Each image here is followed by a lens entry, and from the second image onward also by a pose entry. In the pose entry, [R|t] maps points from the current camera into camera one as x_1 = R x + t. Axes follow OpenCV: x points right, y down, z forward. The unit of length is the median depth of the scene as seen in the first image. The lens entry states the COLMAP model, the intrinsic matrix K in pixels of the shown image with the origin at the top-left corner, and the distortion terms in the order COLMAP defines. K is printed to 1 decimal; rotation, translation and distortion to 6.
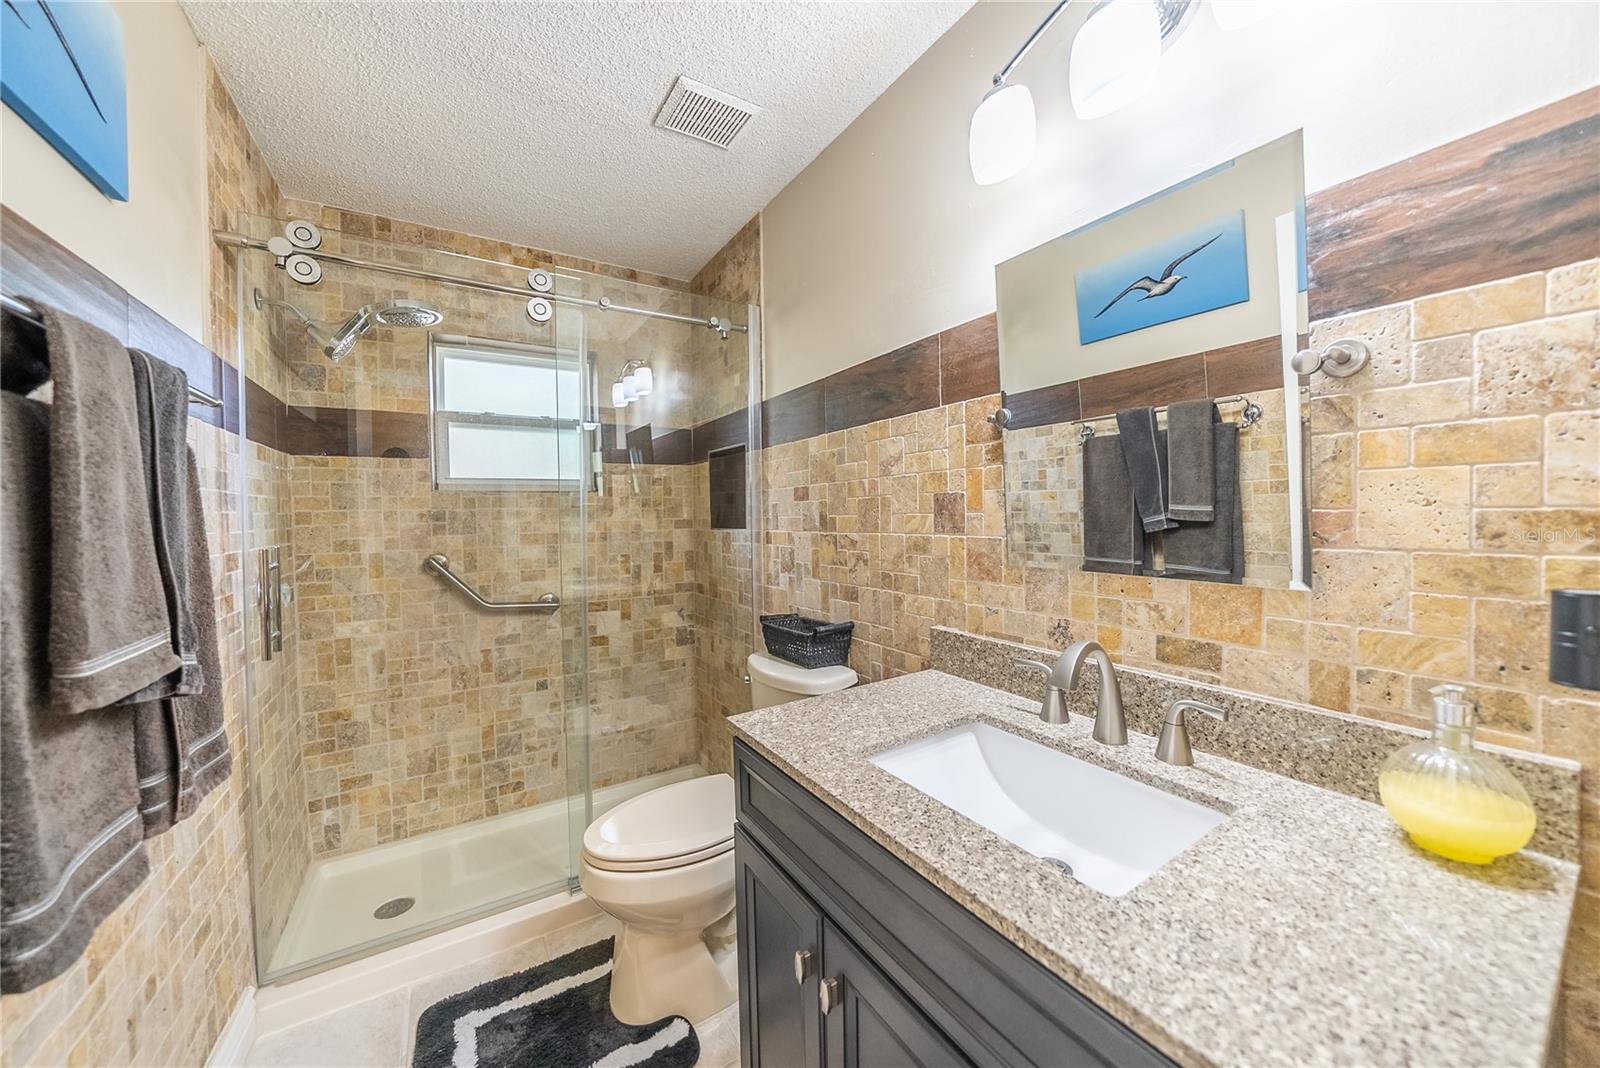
lens RADIAL K [[562.0, 0, 800.7], [0, 562.0, 522.8], [0, 0, 1]] dist [-0.027324, 0.004631]
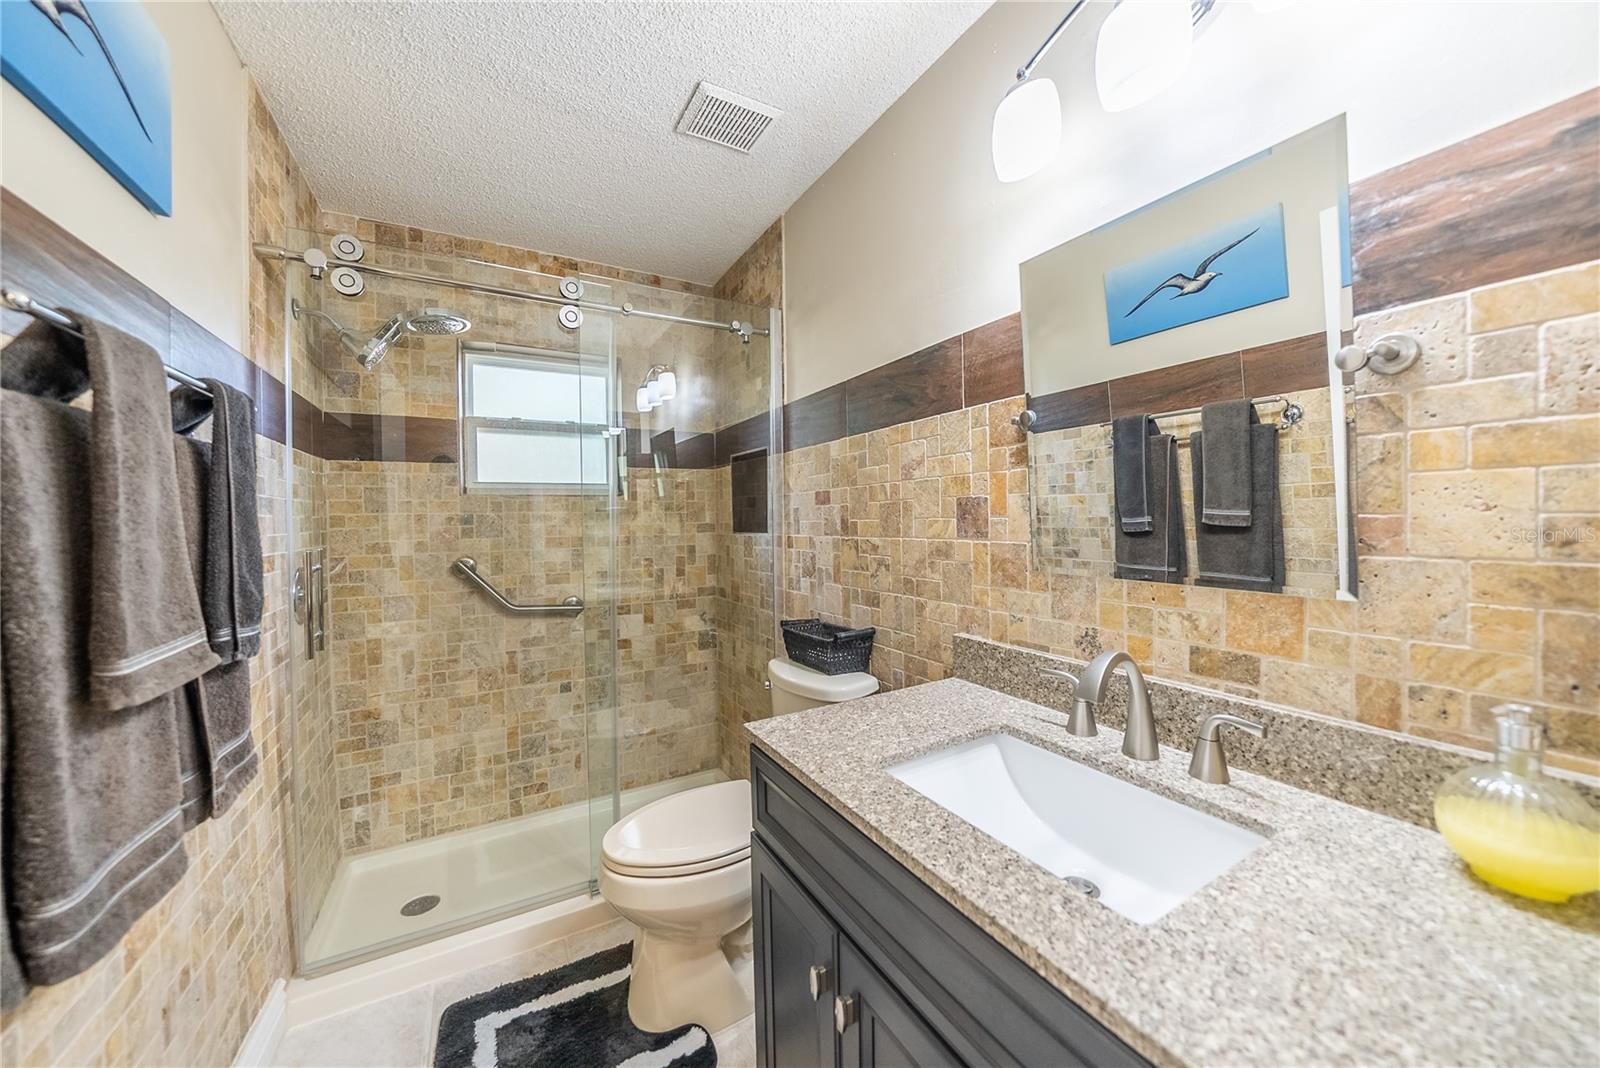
lens RADIAL K [[562.0, 0, 802.0], [0, 562.0, 522.5], [0, 0, 1]] dist [-0.027324, 0.004631]
pose [[0.999091, 0.001725, -0.042605, 0.007015], [-0.002045, 0.999970, -0.007454, -0.000637], [0.042591, 0.007534, 0.999064, 0.008527]]
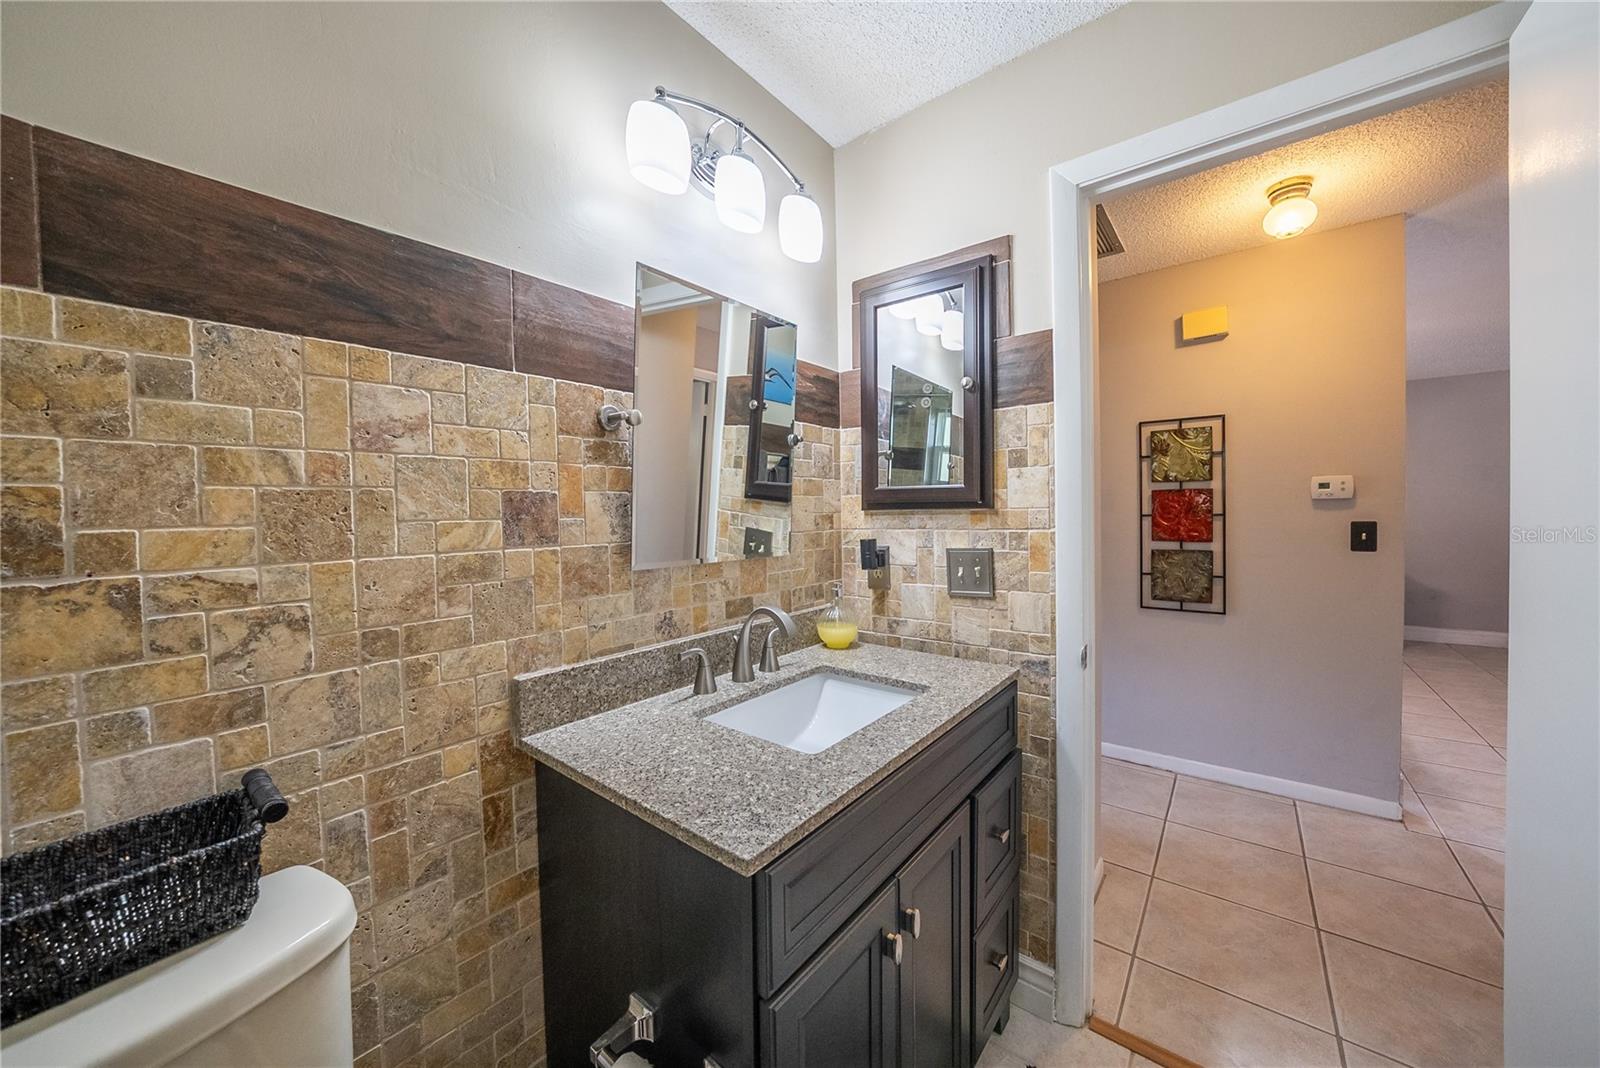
lens RADIAL K [[562.0, 0, 810.3], [0, 562.0, 522.4], [0, 0, 1]] dist [-0.027324, 0.004631]
pose [[-0.338558, 0.004302, 0.940936, -0.408953], [0.037615, 0.999252, 0.008966, -0.003549], [-0.940193, 0.038429, -0.338467, 0.653754]]
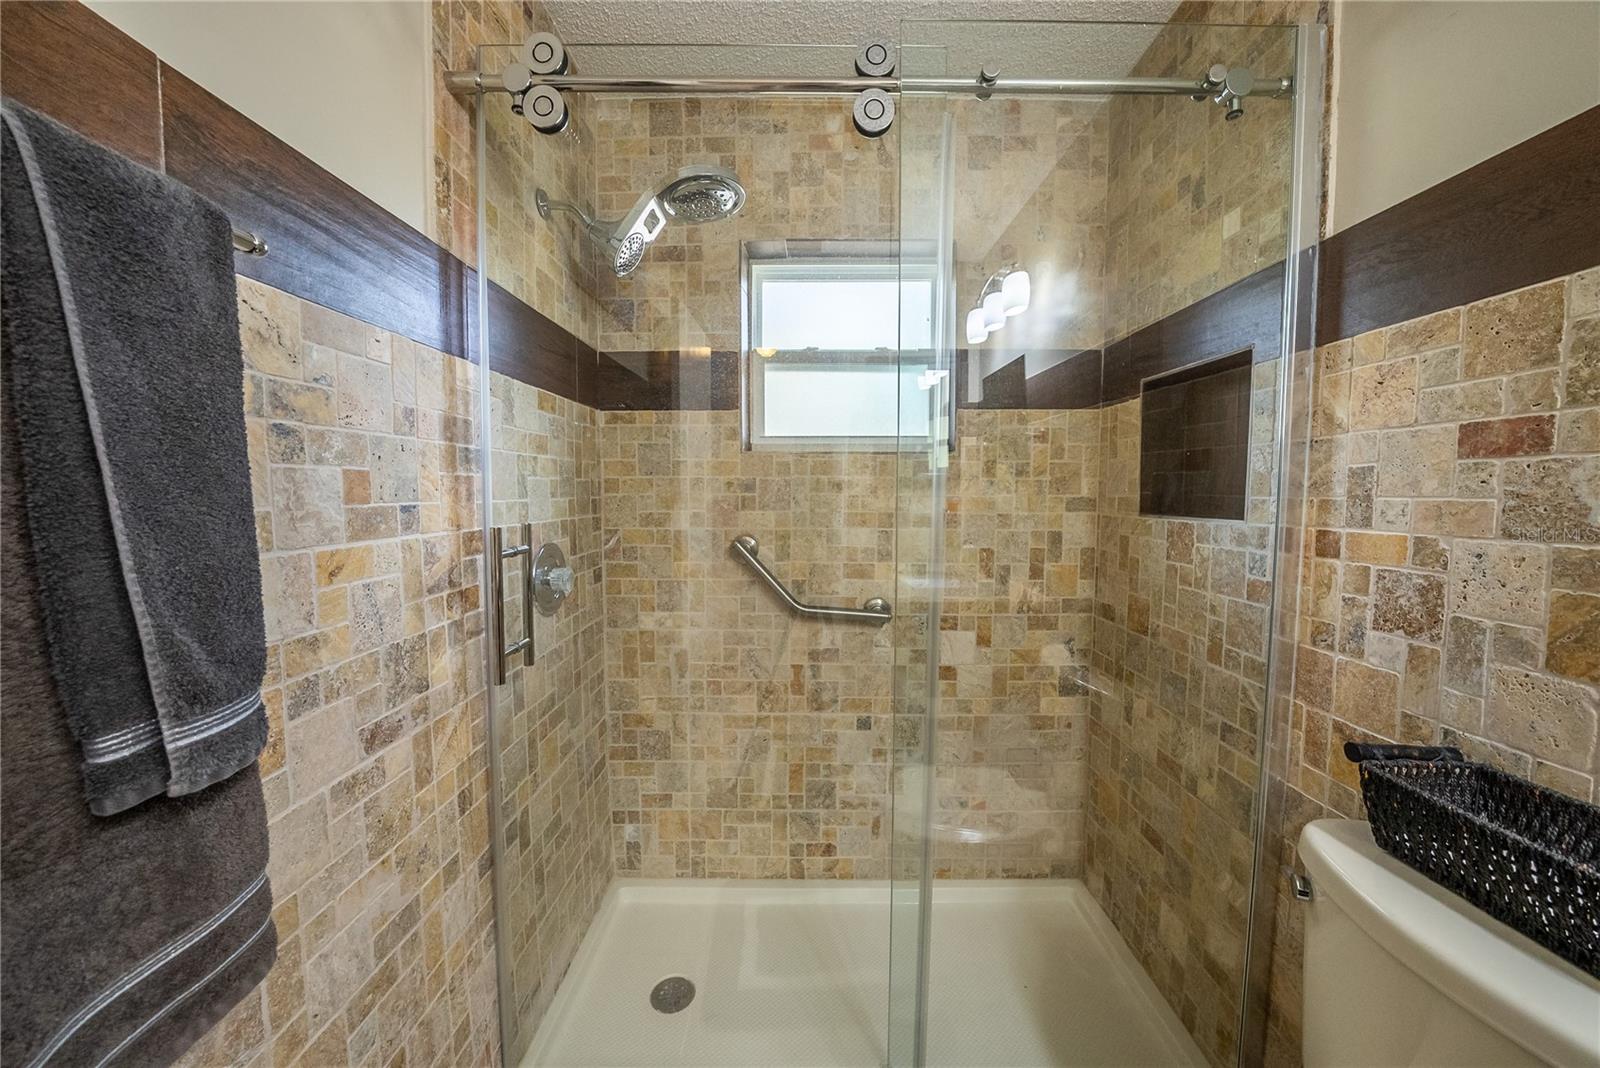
lens RADIAL K [[562.0, 0, 809.7], [0, 562.0, 535.2], [0, 0, 1]] dist [-0.027324, 0.004631]
pose [[0.847643, 0.059220, -0.527251, -0.198489], [-0.024791, 0.997087, 0.072137, -0.002001], [0.529987, -0.048075, 0.846642, 0.458932]]
